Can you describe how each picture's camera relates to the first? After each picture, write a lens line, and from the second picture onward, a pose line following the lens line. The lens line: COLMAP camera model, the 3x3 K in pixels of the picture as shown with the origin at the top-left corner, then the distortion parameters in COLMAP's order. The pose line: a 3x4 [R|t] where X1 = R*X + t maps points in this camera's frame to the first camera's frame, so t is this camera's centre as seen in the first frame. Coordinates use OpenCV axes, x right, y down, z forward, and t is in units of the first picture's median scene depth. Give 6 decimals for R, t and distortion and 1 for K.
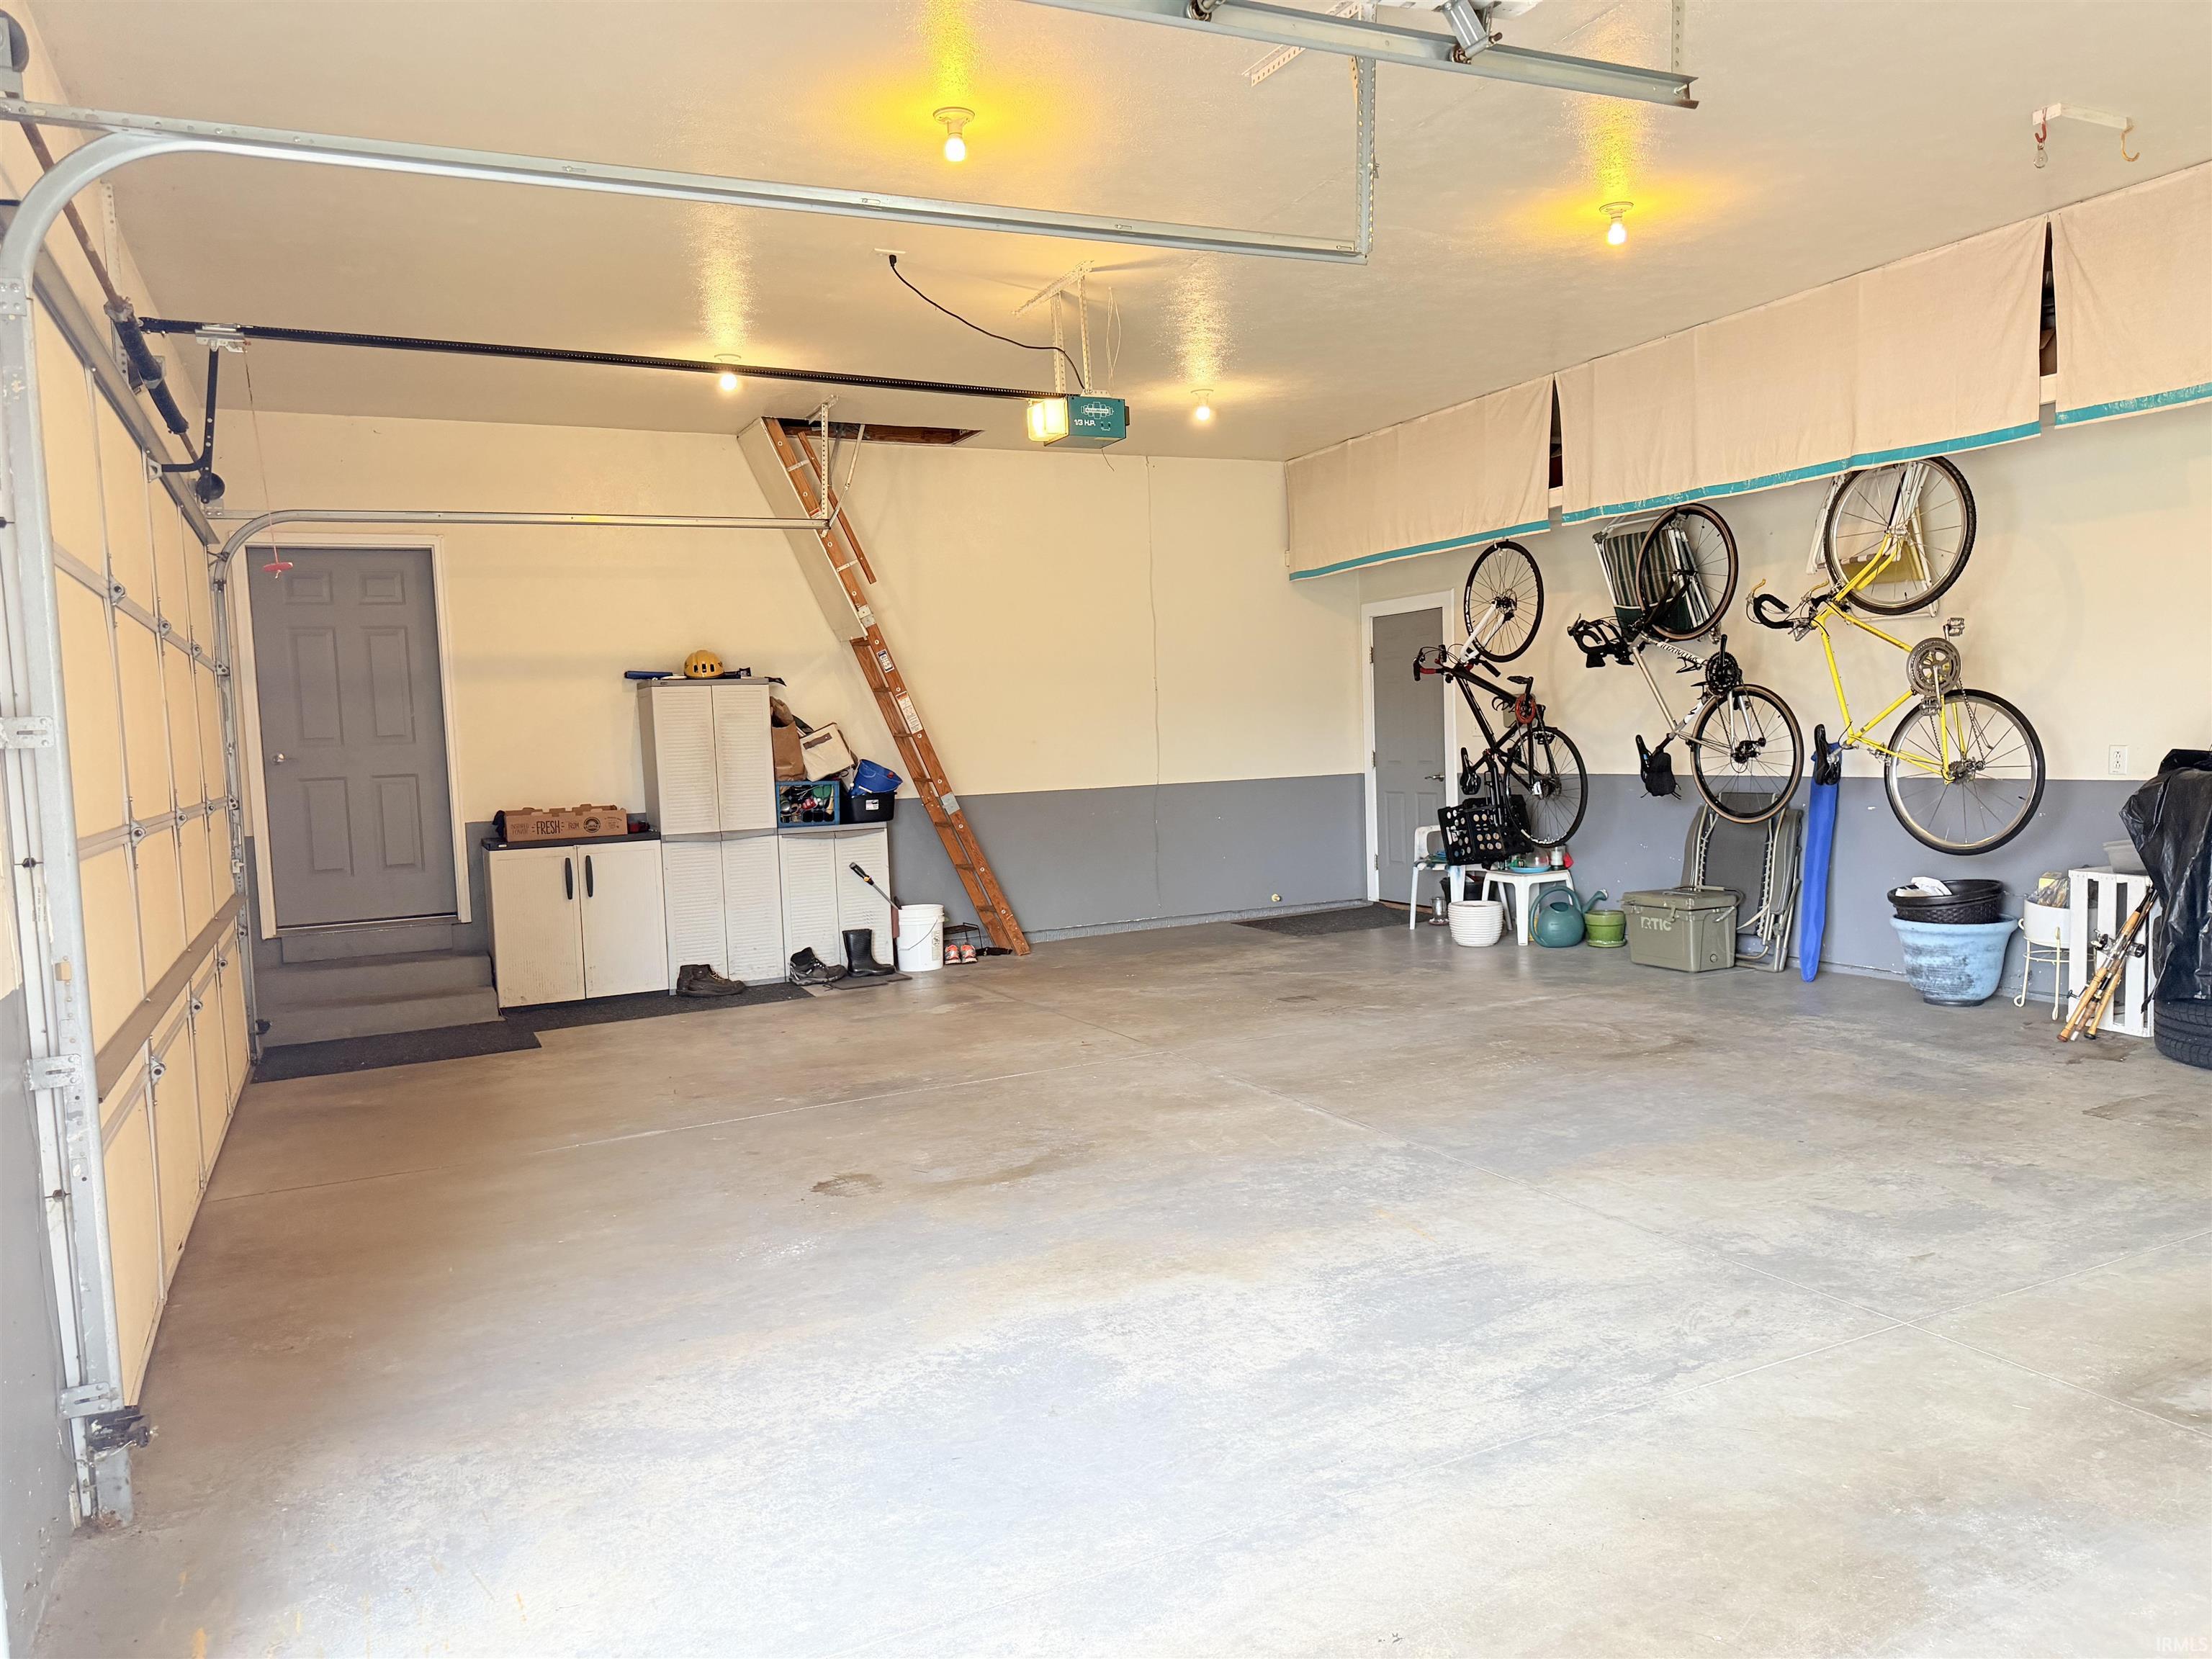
lens RADIAL K [[1561.8, 0, 1069.4], [0, 1561.8, 844.4], [0, 0, 1]] dist [0.040067, -0.056605]
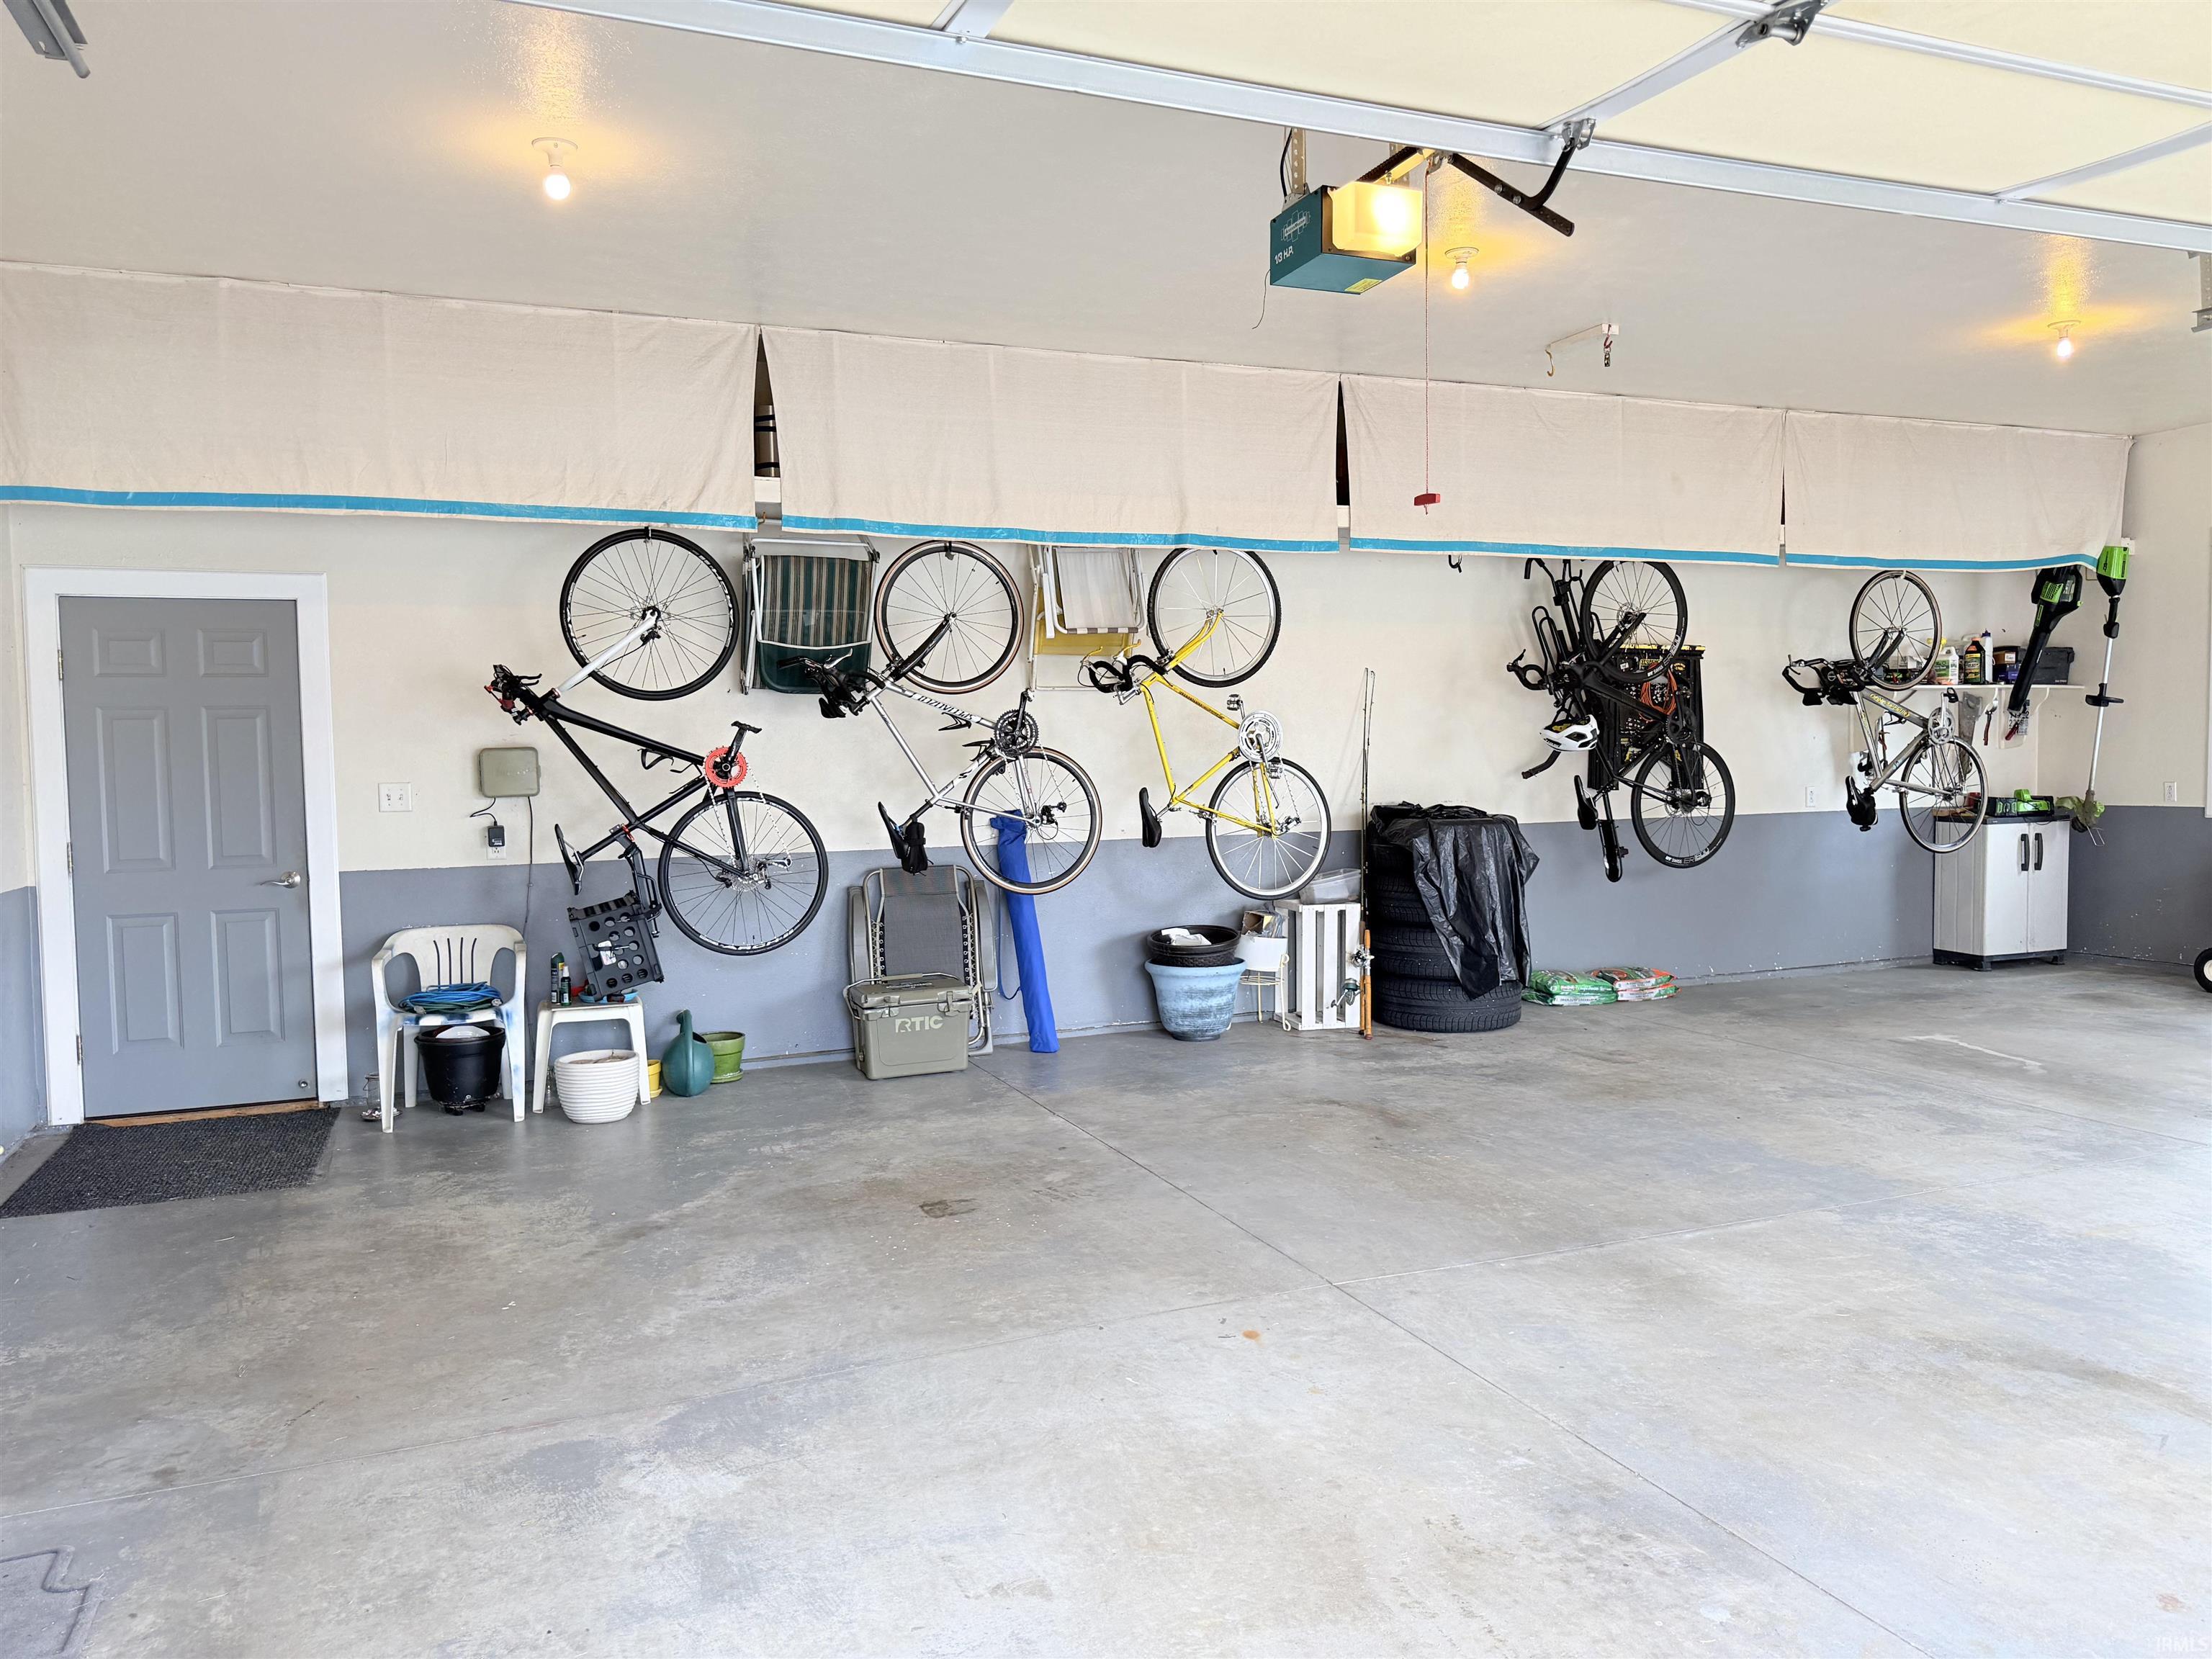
lens RADIAL K [[1561.8, 0, 1081.0], [0, 1561.8, 833.8], [0, 0, 1]] dist [0.040067, -0.056605]
pose [[0.057207, -0.008405, 0.998327, -0.701606], [0.090798, 0.995864, 0.003182, -0.070236], [-0.994225, 0.090464, 0.057733, 1.296152]]
